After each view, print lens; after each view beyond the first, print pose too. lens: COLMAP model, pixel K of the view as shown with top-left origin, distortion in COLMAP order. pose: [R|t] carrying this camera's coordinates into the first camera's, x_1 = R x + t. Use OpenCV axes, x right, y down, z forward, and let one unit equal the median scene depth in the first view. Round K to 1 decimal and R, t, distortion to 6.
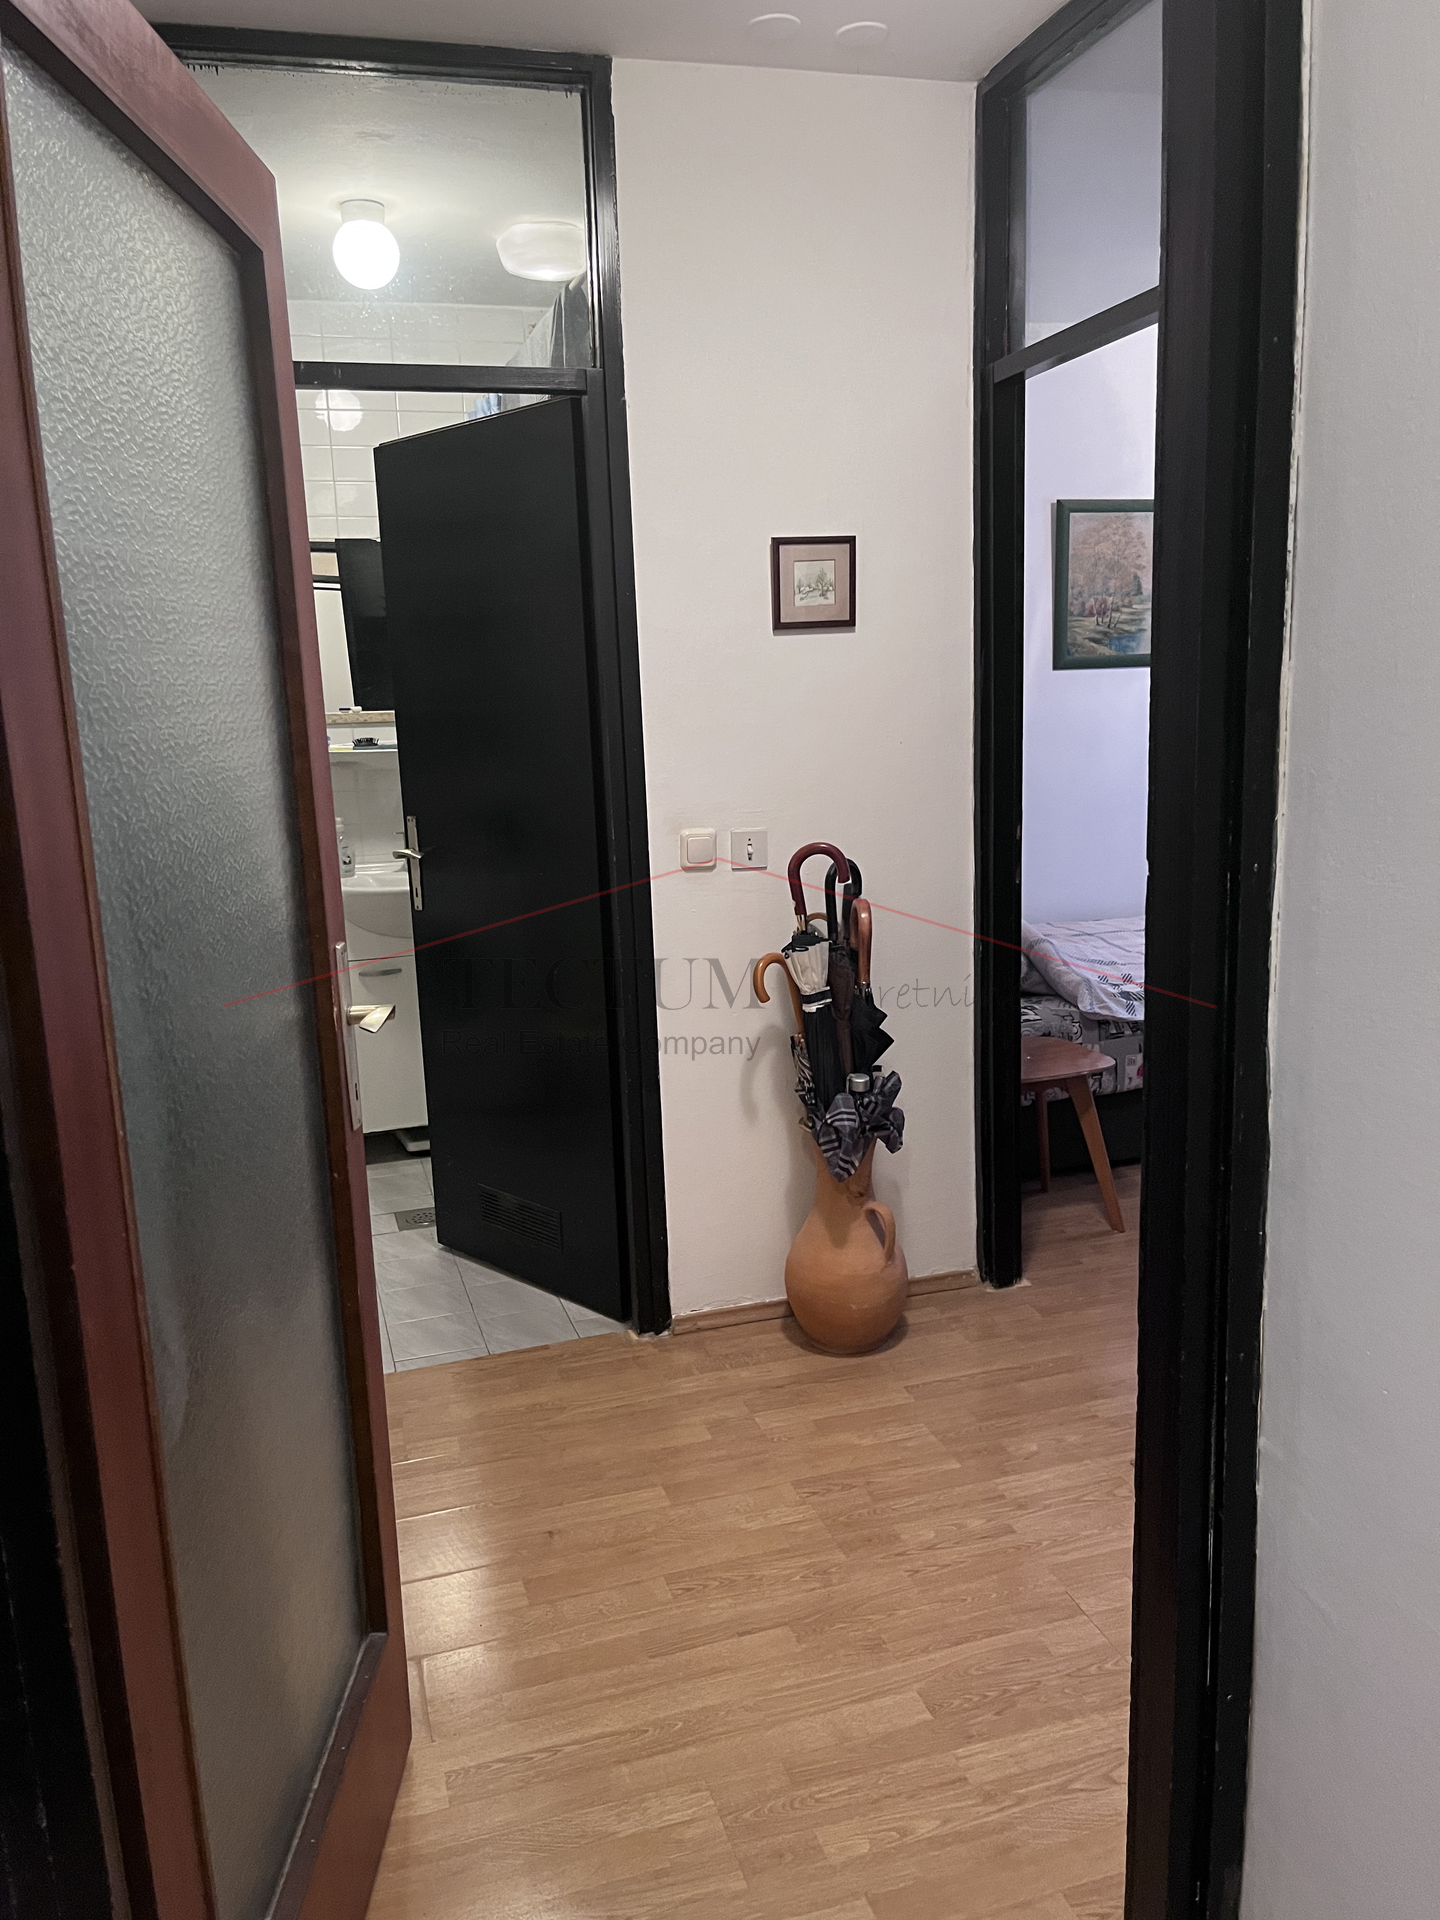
lens RADIAL K [[1414.4, 0, 720.0], [0, 1414.4, 960.0], [0, 0, 1]] dist [0.009232, 0.002467]
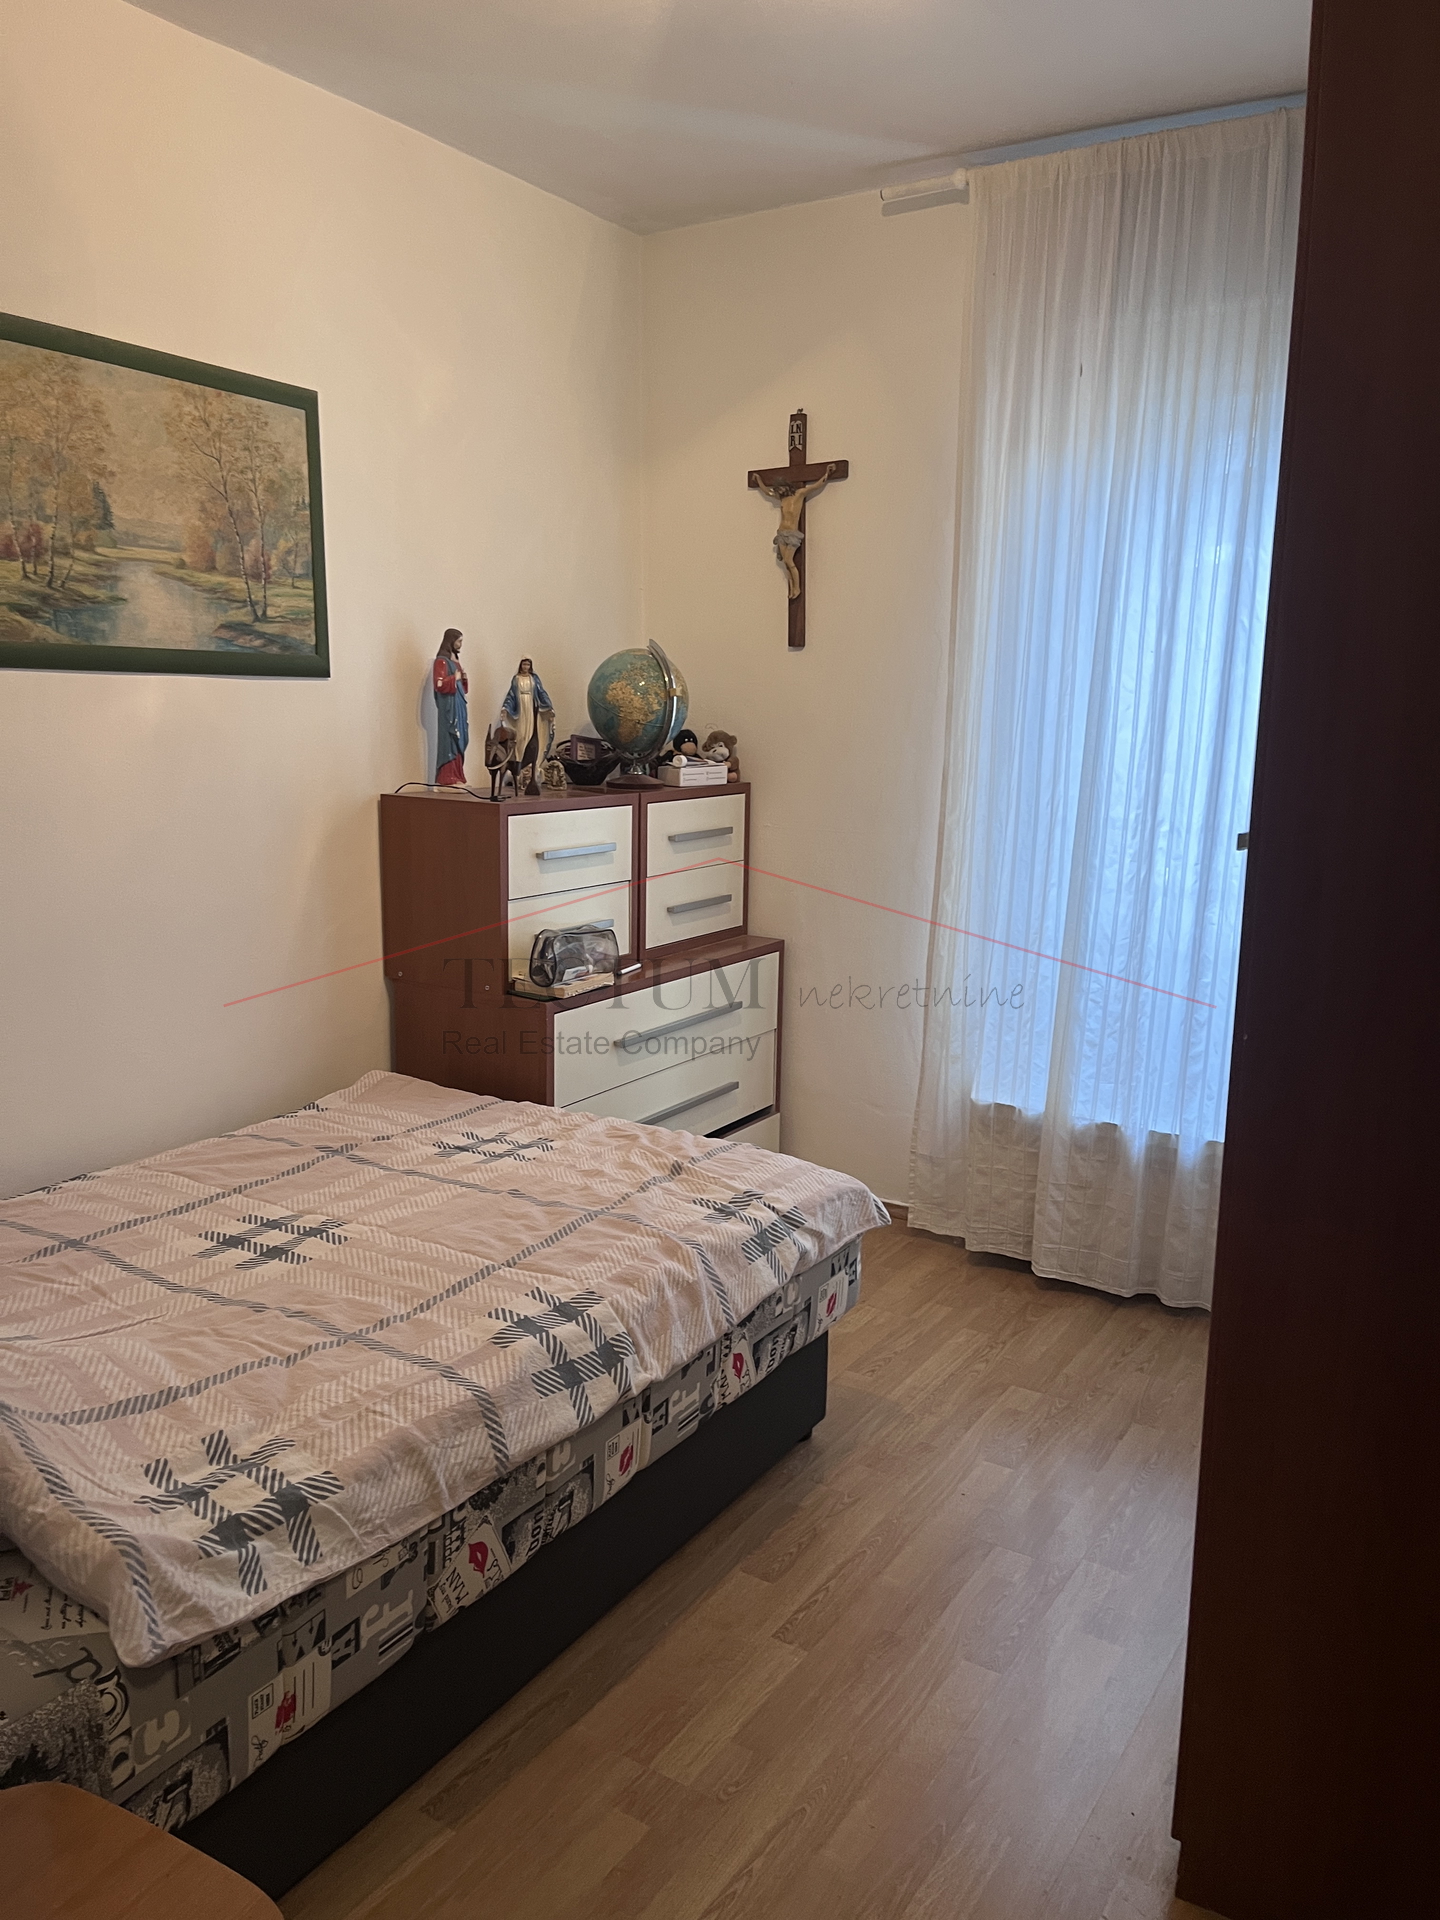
lens RADIAL K [[1414.4, 0, 720.0], [0, 1414.4, 960.0], [0, 0, 1]] dist [0.009232, 0.002467]
pose [[0.740509, -0.075041, 0.667843, 0.109575], [0.077296, 0.996662, 0.026282, -0.101701], [-0.667586, 0.032160, 0.743838, 0.487709]]
